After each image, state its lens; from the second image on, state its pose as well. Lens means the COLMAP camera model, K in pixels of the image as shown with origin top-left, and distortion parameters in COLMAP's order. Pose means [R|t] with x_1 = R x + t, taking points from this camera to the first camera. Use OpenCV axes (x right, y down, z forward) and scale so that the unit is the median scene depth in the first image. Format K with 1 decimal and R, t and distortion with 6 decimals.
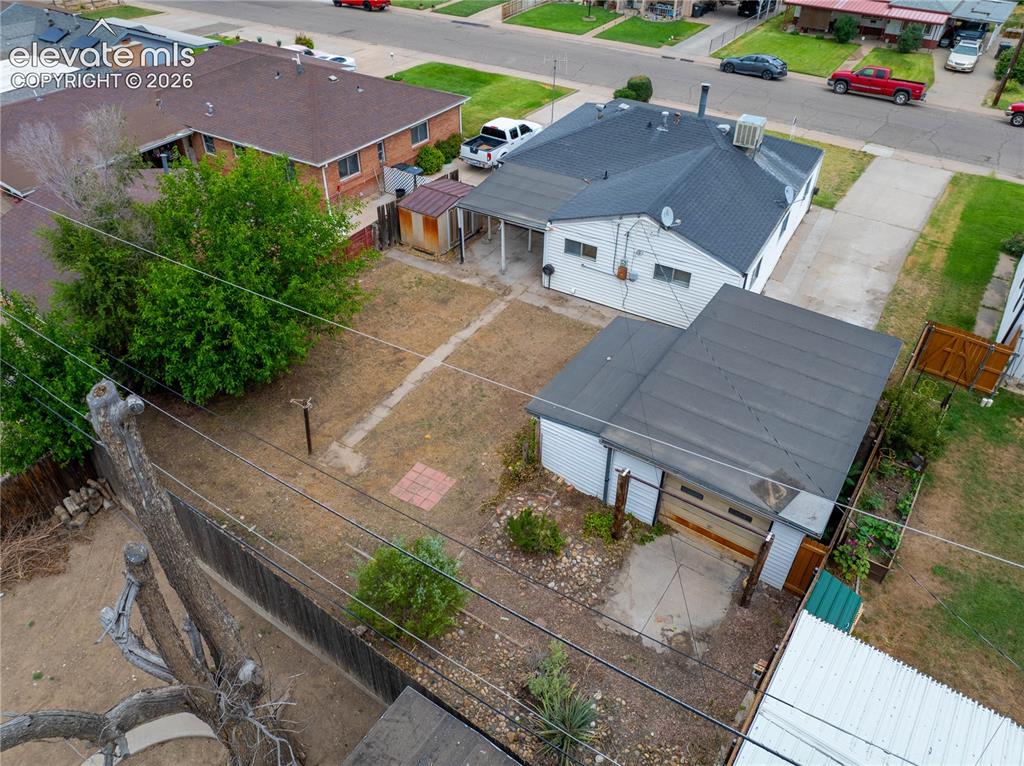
lens RADIAL K [[722.8, 0, 511.1], [0, 722.8, 378.9], [0, 0, 1]] dist [-0.041175, 0.009254]
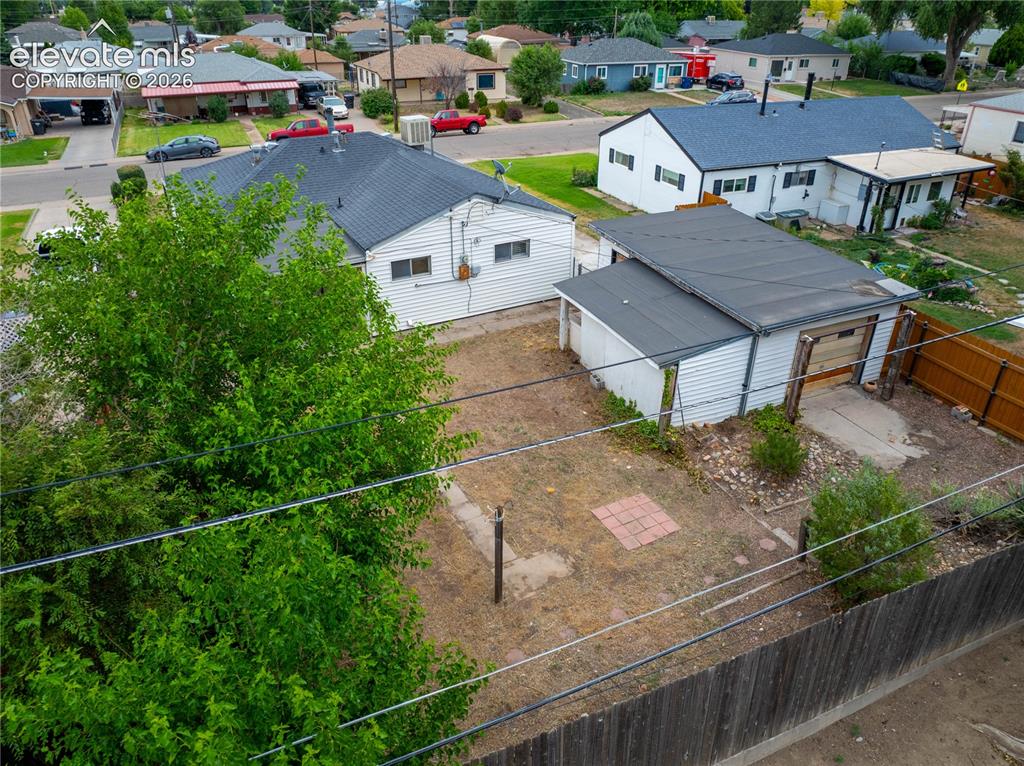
lens RADIAL K [[722.8, 0, 511.1], [0, 722.8, 378.9], [0, 0, 1]] dist [-0.041175, 0.009254]
pose [[0.518956, -0.413267, 0.748261, -0.407523], [0.535396, 0.839536, 0.092355, -0.066314], [-0.666360, 0.352688, 0.656944, 0.321956]]
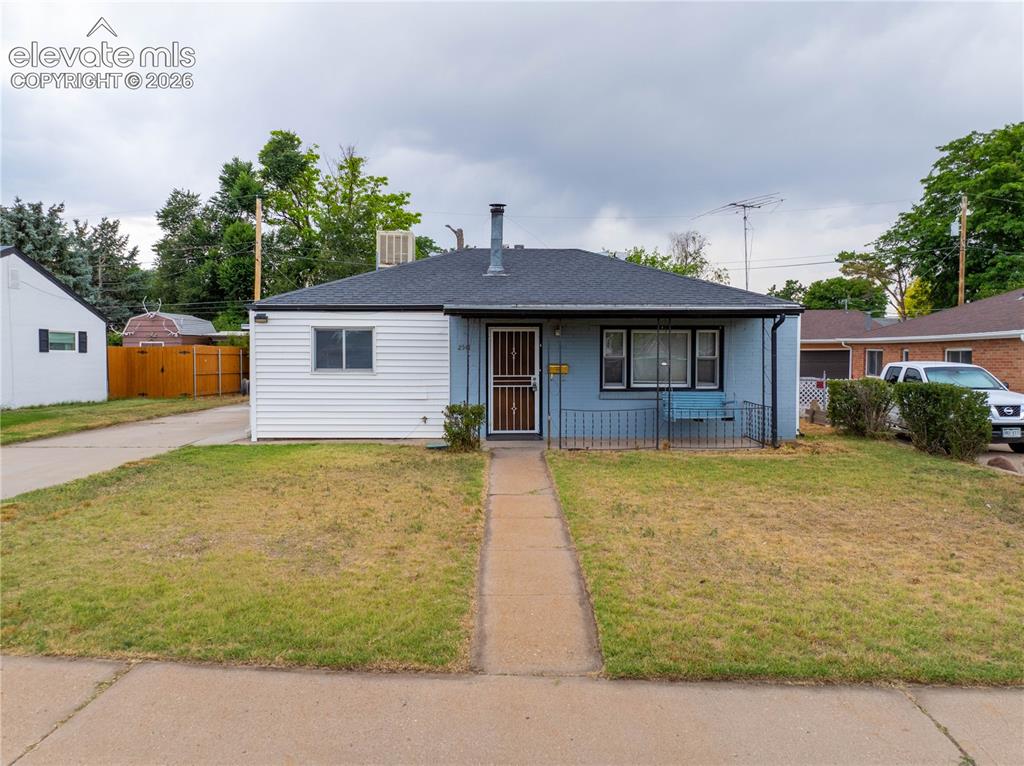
lens RADIAL K [[722.8, 0, 511.1], [0, 722.8, 378.9], [0, 0, 1]] dist [-0.041175, 0.009254]
pose [[-0.846126, 0.007232, -0.532935, 0.511716], [-0.341519, 0.760307, 0.552538, -0.564624], [0.409190, 0.649523, -0.640845, 1.317070]]
